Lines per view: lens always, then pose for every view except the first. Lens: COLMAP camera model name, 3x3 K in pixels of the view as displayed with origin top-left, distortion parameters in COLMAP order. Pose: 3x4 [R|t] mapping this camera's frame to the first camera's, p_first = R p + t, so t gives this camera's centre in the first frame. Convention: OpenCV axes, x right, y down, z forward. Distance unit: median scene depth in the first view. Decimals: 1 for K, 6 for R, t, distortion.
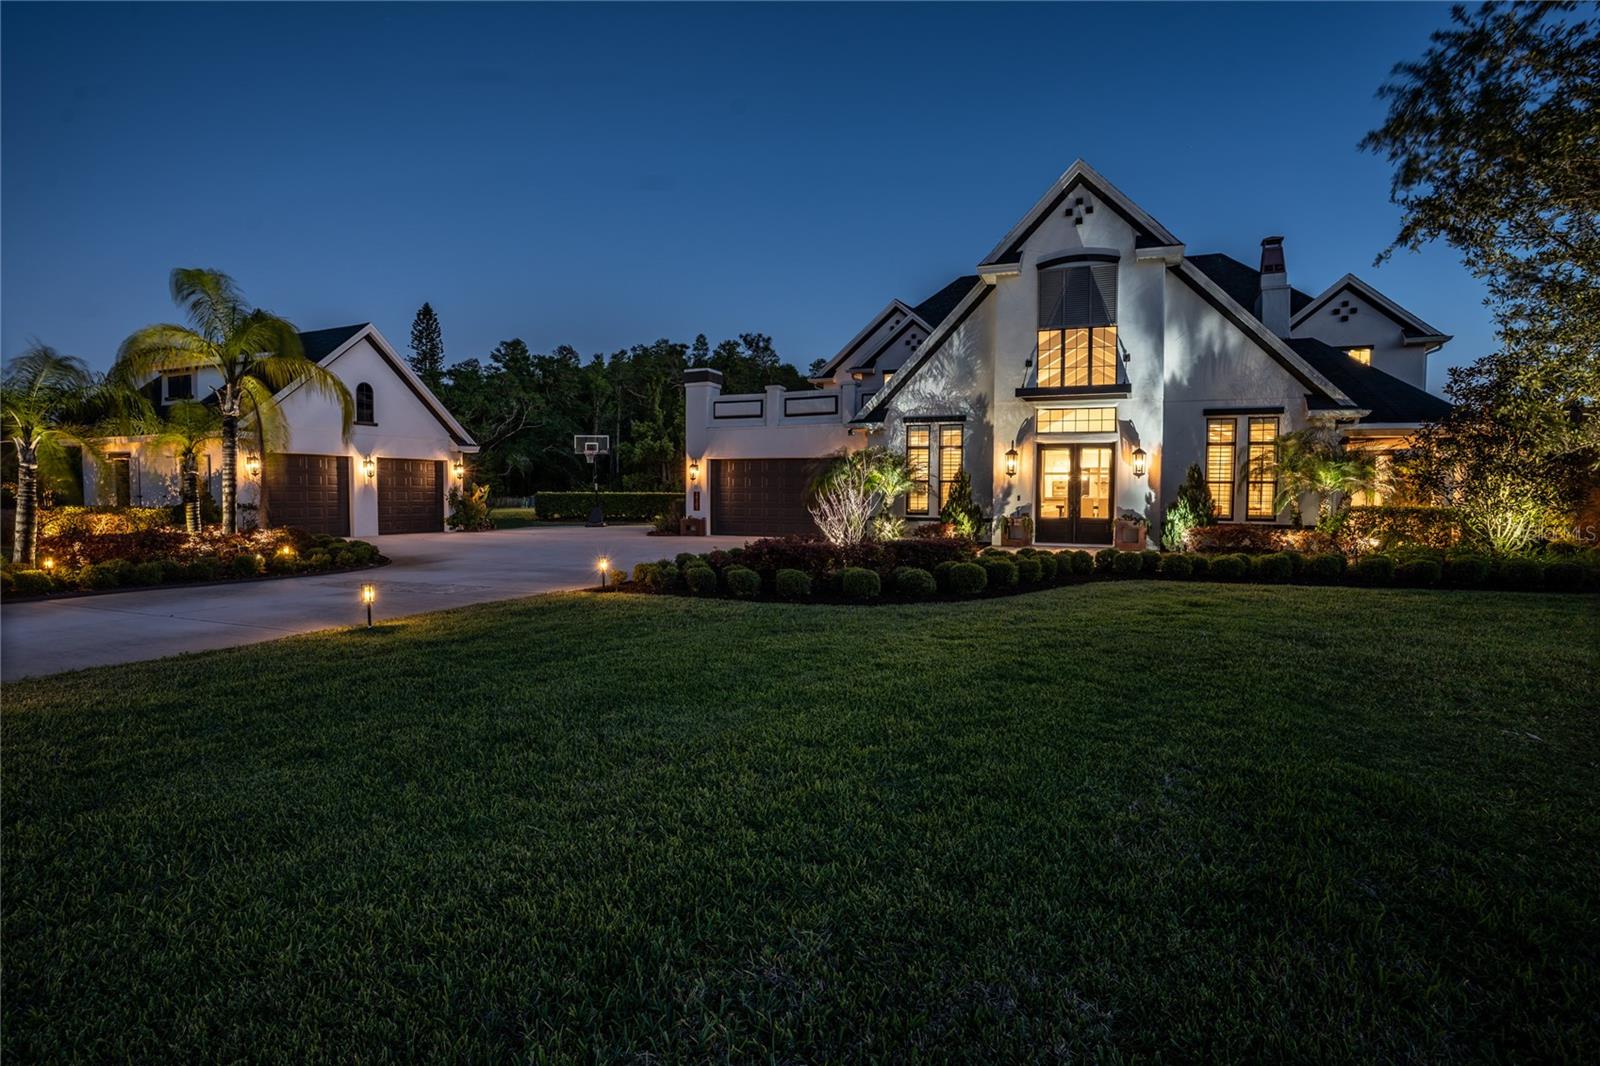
lens RADIAL K [[787.8, 0, 800.0], [0, 787.8, 533.0], [0, 0, 1]] dist [-0.080900, 0.039179]
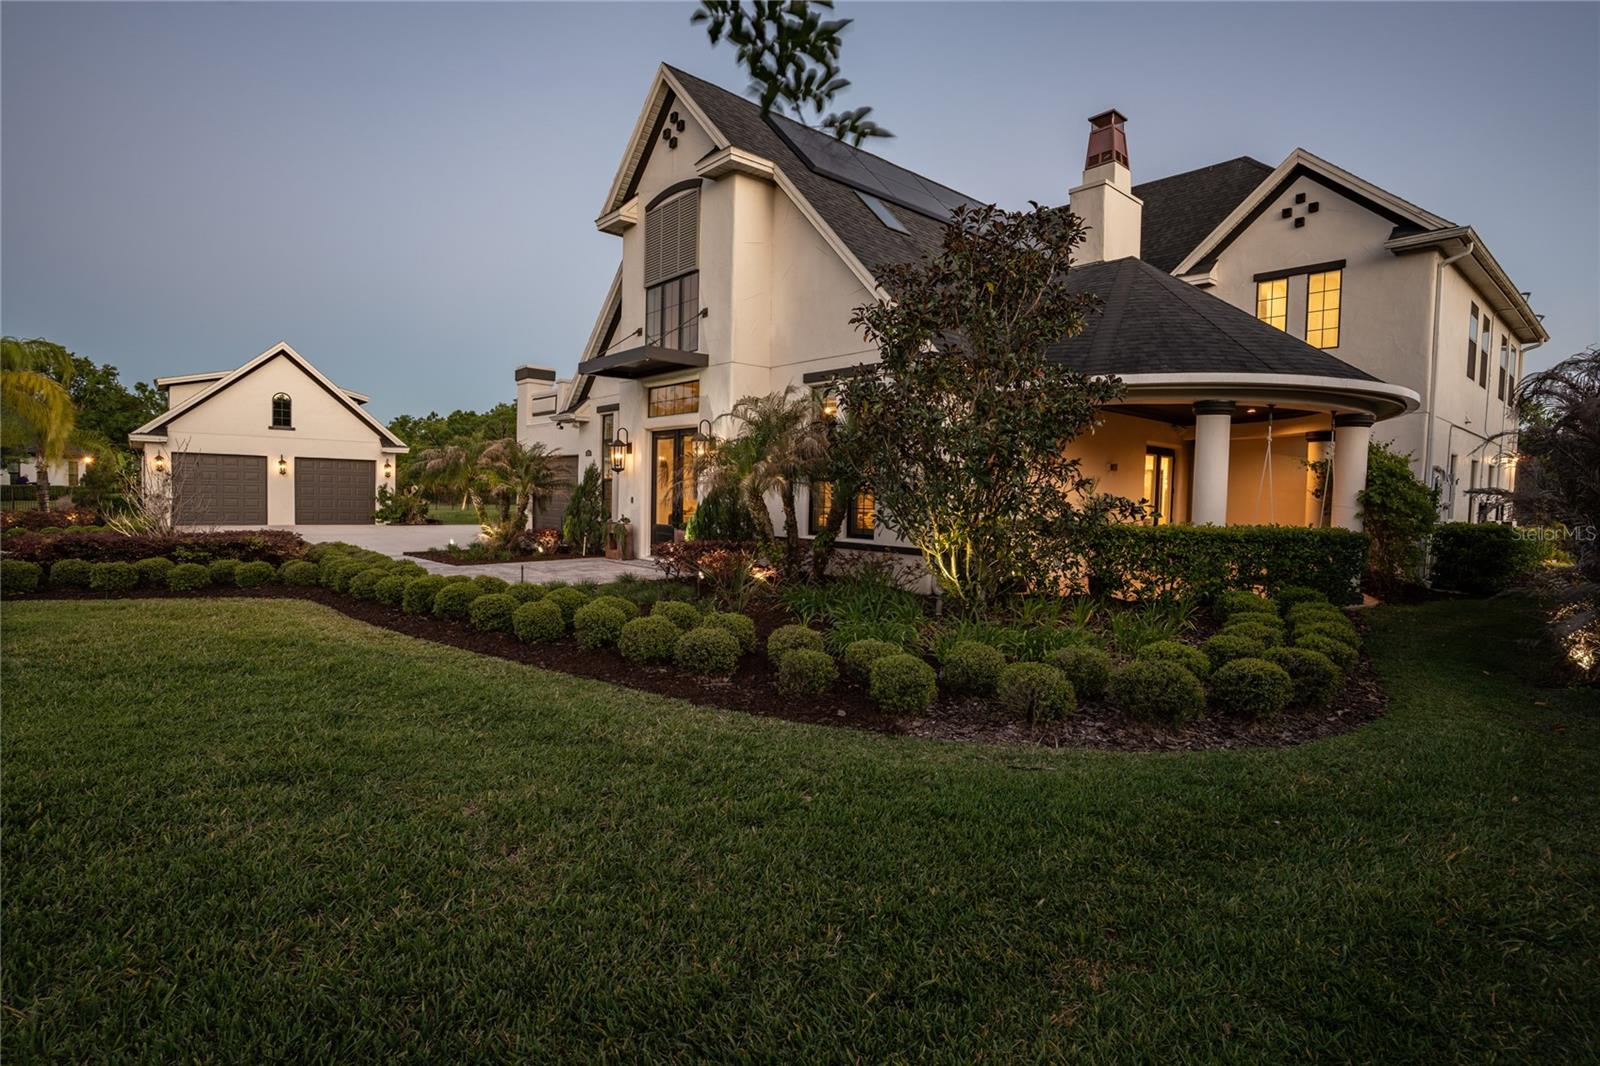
lens RADIAL K [[791.5, 0, 800.0], [0, 791.5, 533.0], [0, 0, 1]] dist [-0.044078, 0.000202]
pose [[0.904947, 0.035306, -0.424057, 0.712887], [-0.040885, 0.999156, -0.004063, -0.012312], [0.423556, 0.021014, 0.905626, 0.305510]]
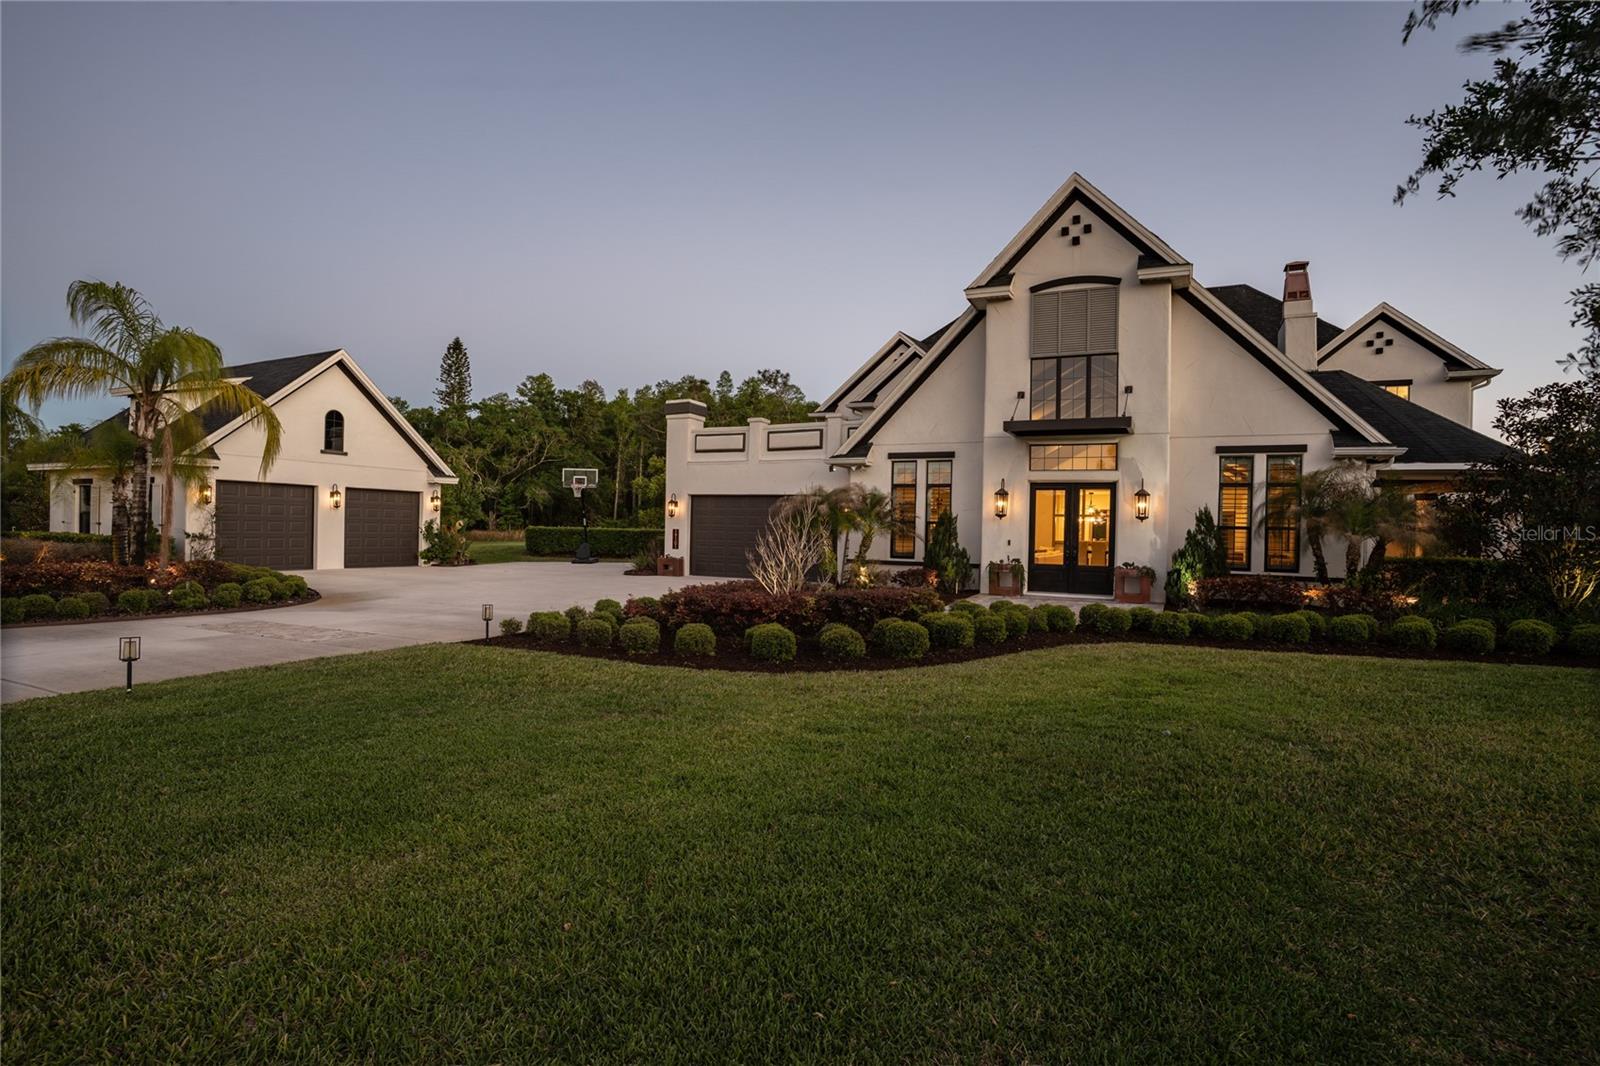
lens RADIAL K [[782.9, 0, 800.0], [0, 782.9, 533.0], [0, 0, 1]] dist [-0.079214, 0.037265]
pose [[0.998938, 0.016222, -0.043120, 0.069019], [-0.018239, 0.998738, -0.046793, -0.007817], [0.042306, 0.047530, 0.997973, 0.081540]]
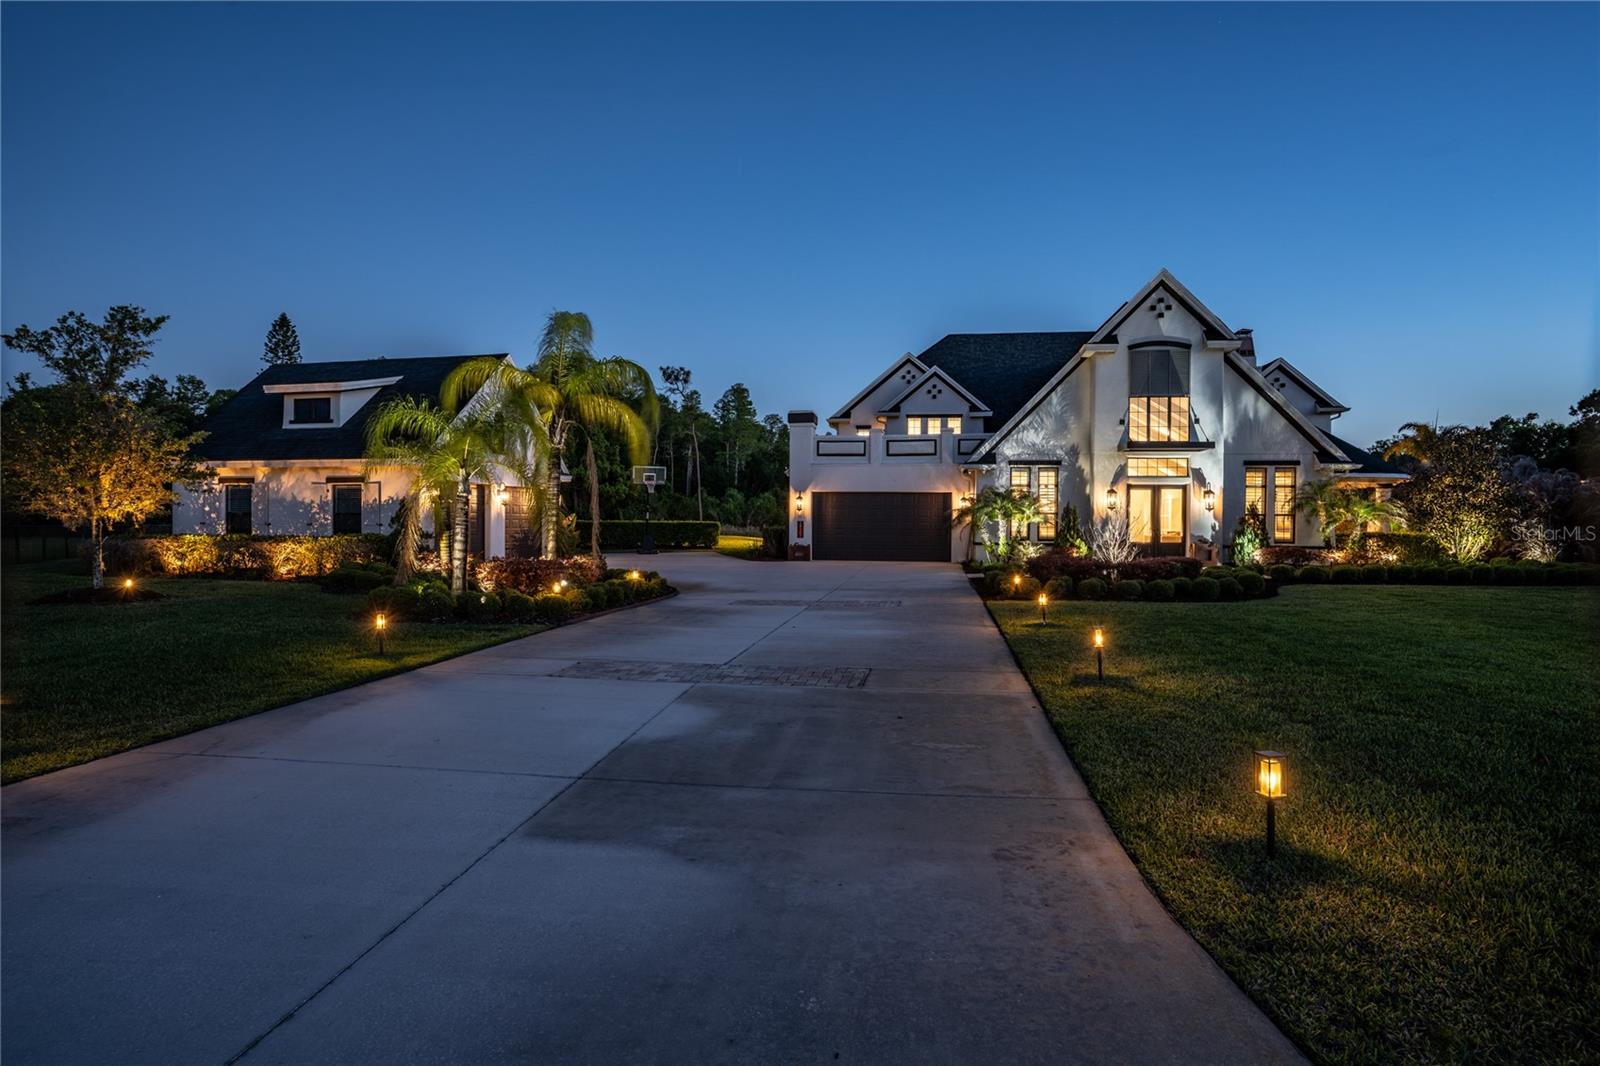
lens RADIAL K [[782.9, 0, 800.0], [0, 782.9, 533.0], [0, 0, 1]] dist [-0.079214, 0.037265]
pose [[0.969090, -0.002146, 0.246698, -0.478752], [0.010651, 0.999394, -0.033147, 0.001297], [-0.246477, 0.034750, 0.968525, -0.083391]]
